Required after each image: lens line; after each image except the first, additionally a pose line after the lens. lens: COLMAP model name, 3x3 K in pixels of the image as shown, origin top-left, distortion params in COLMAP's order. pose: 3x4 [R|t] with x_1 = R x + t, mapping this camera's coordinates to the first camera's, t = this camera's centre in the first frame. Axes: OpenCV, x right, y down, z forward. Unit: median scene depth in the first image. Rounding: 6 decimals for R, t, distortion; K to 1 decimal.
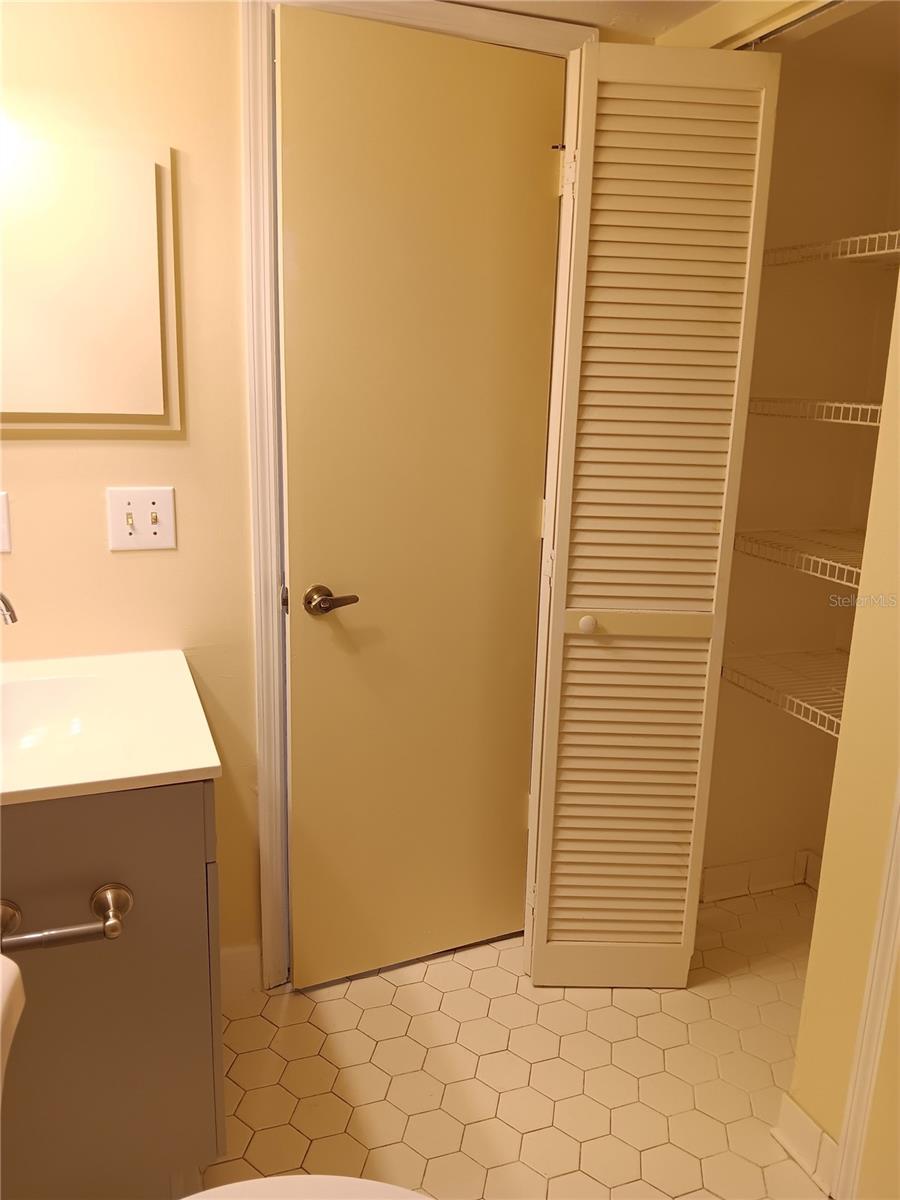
lens RADIAL K [[950.8, 0, 450.0], [0, 950.8, 600.0], [0, 0, 1]] dist [0.060569, -0.138178]
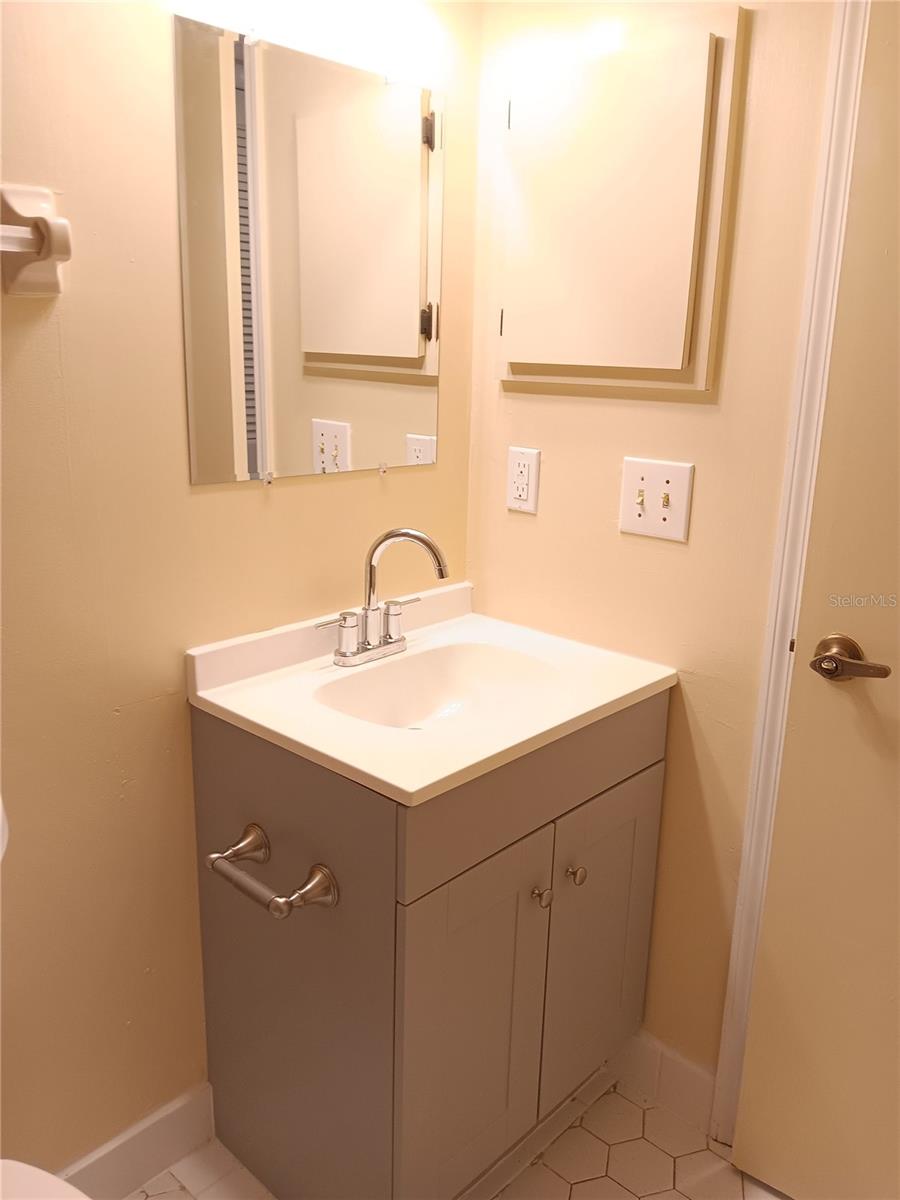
lens RADIAL K [[950.8, 0, 450.0], [0, 950.8, 600.0], [0, 0, 1]] dist [0.060569, -0.138178]
pose [[0.427680, 0.220244, -0.876688, 0.334887], [-0.208490, 0.967747, 0.141411, -0.080574], [0.879558, 0.122302, 0.459805, 0.485301]]
